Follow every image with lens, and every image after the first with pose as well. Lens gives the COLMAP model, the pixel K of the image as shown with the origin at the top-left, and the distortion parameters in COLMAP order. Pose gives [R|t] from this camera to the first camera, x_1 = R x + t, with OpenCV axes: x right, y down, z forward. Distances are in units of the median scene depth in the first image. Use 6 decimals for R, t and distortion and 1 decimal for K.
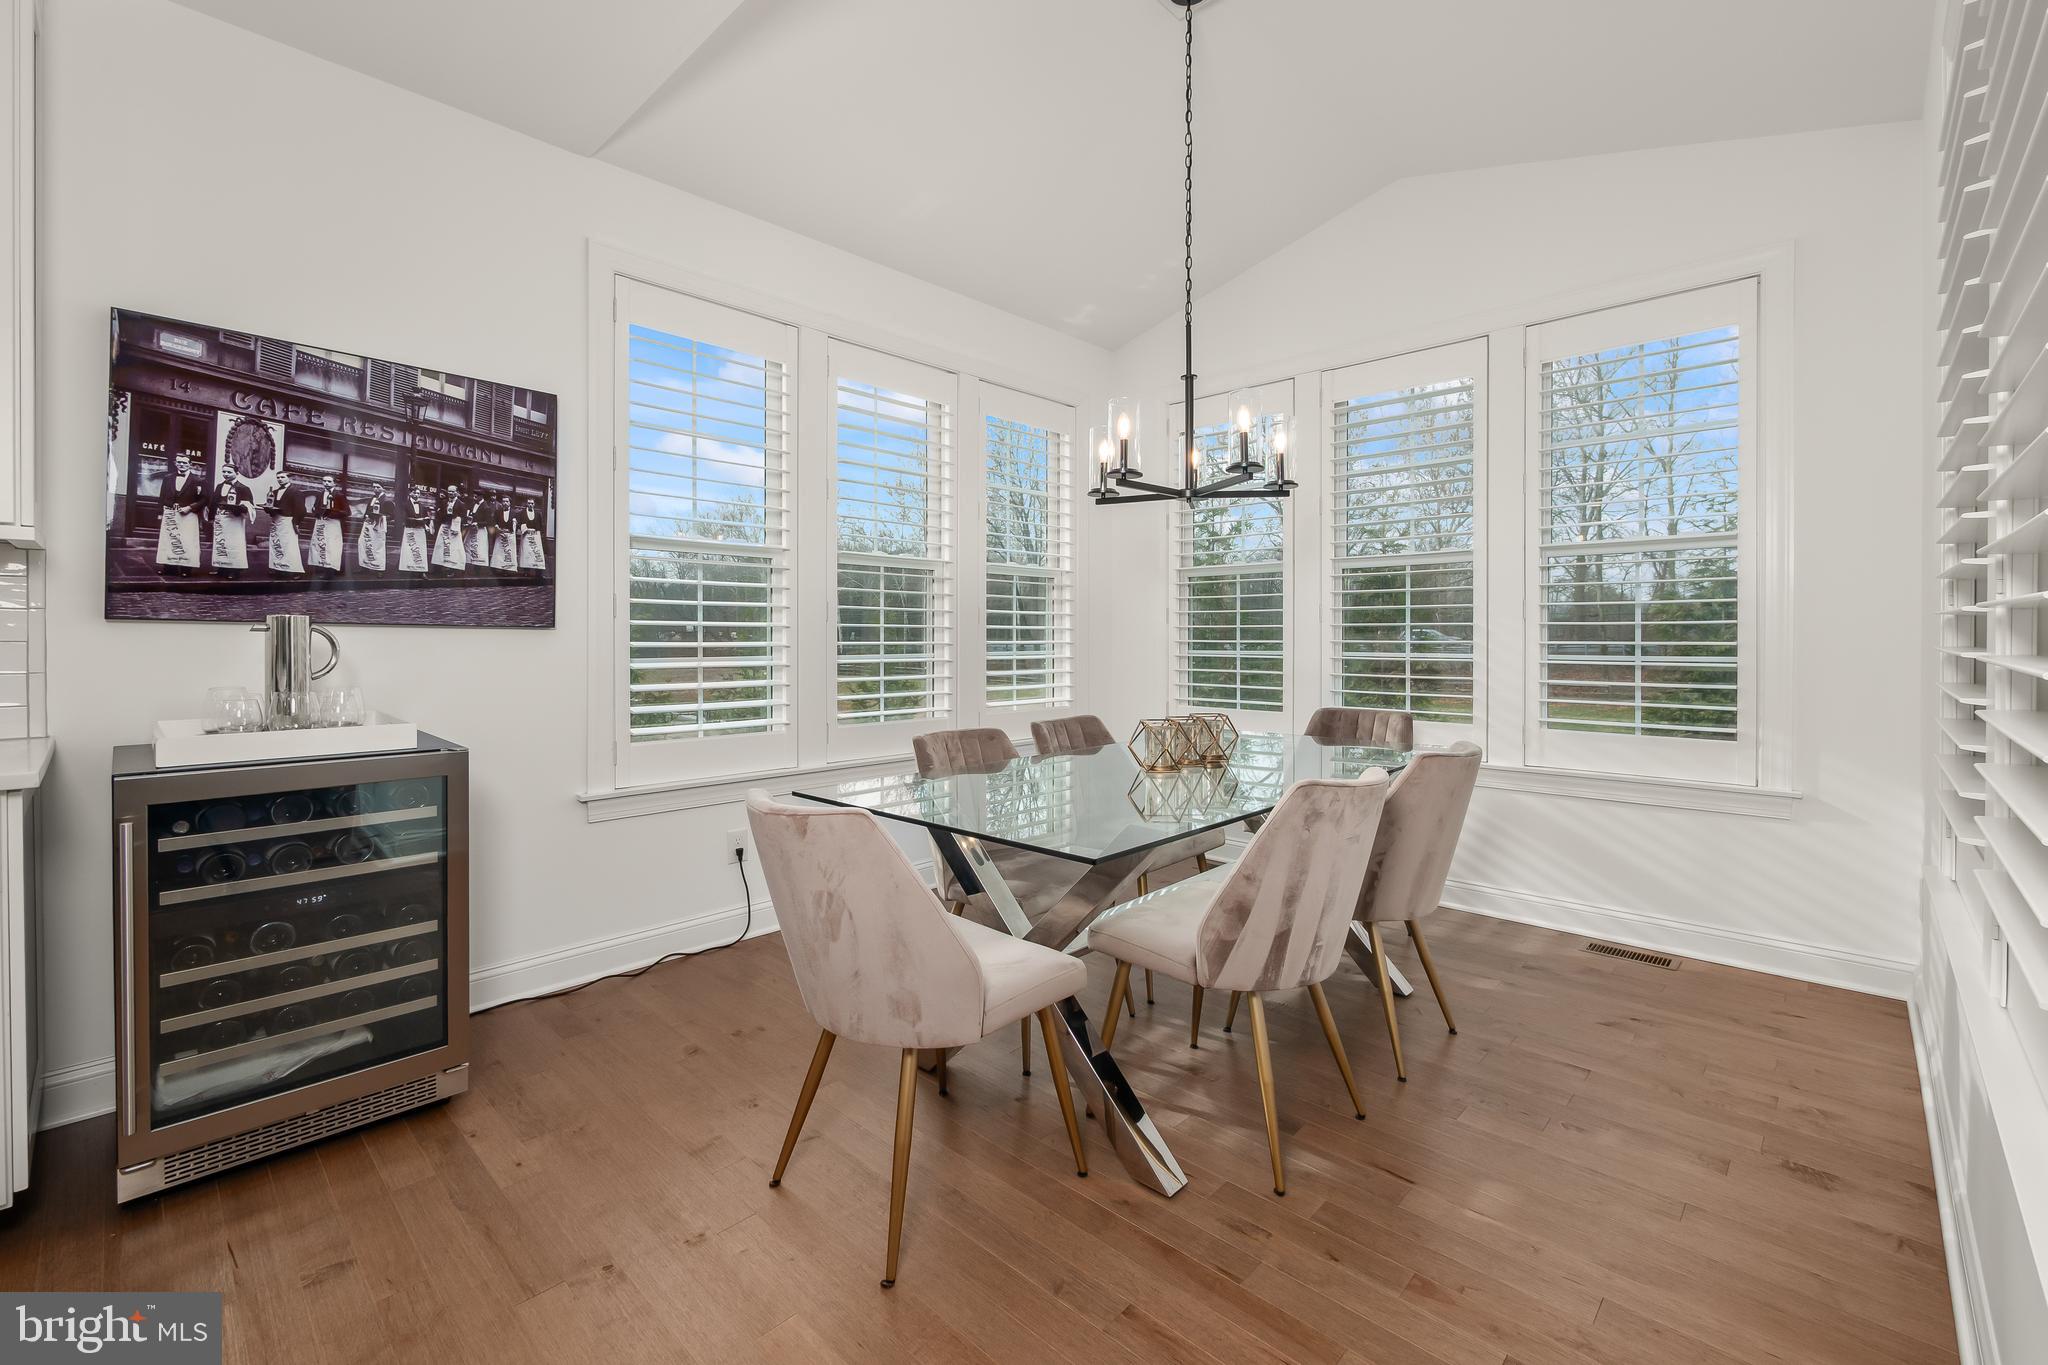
lens RADIAL K [[869.2, 0, 1016.6], [0, 869.2, 642.1], [0, 0, 1]] dist [-0.003236, -0.000757]
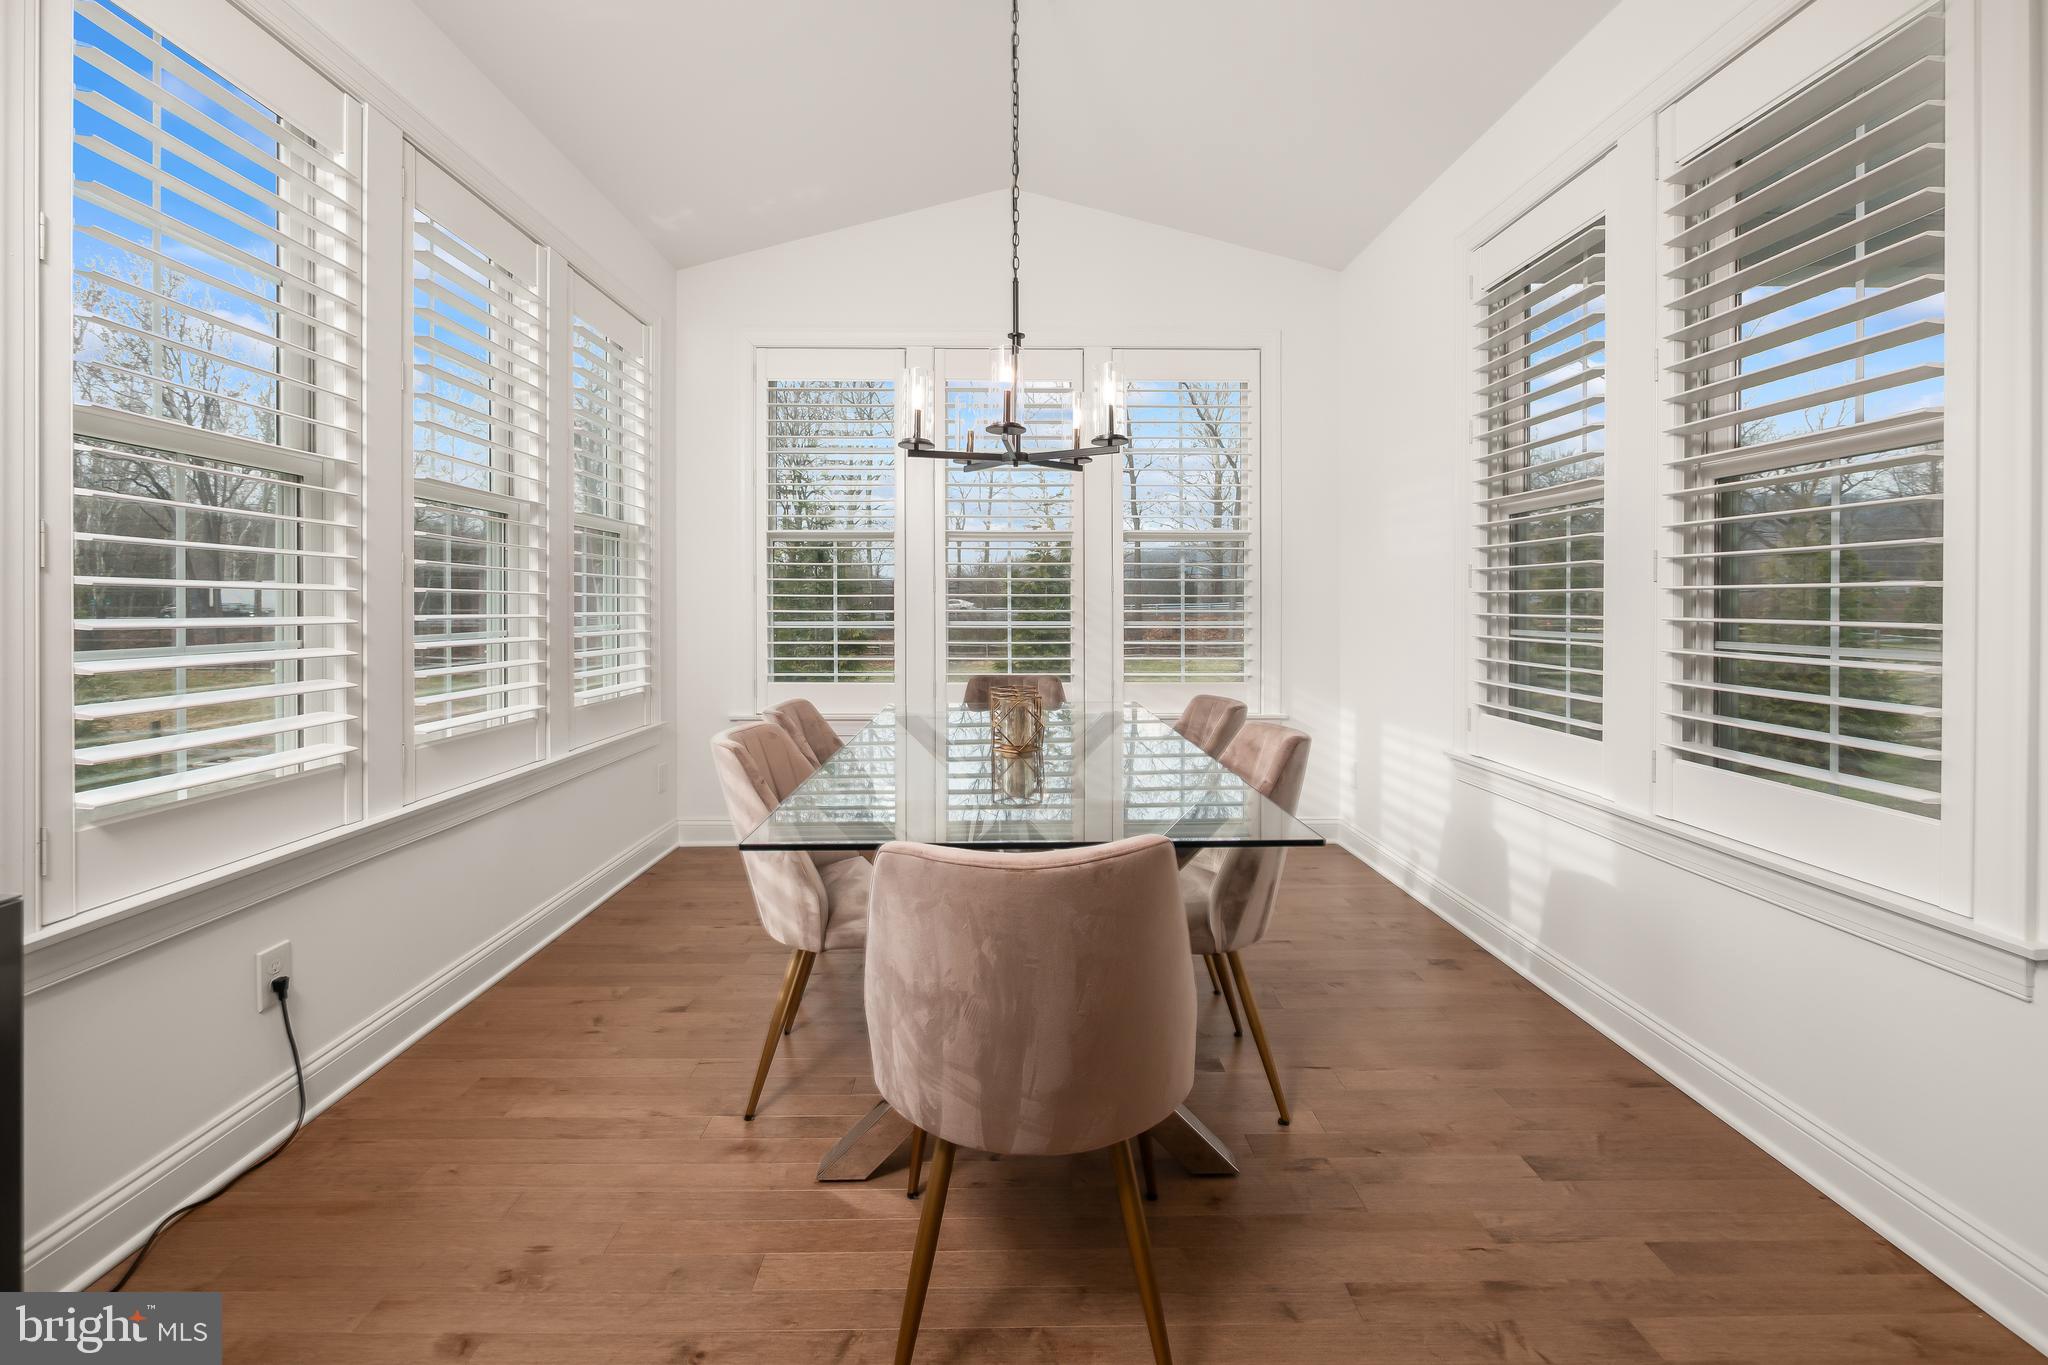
lens RADIAL K [[858.5, 0, 1007.6], [0, 858.5, 615.9], [0, 0, 1]] dist [-0.001129, -0.000014]
pose [[0.712560, -0.009662, 0.701545, -0.474051], [0.005401, 0.999951, 0.008286, -0.004646], [-0.701591, -0.002115, 0.712577, 0.334920]]
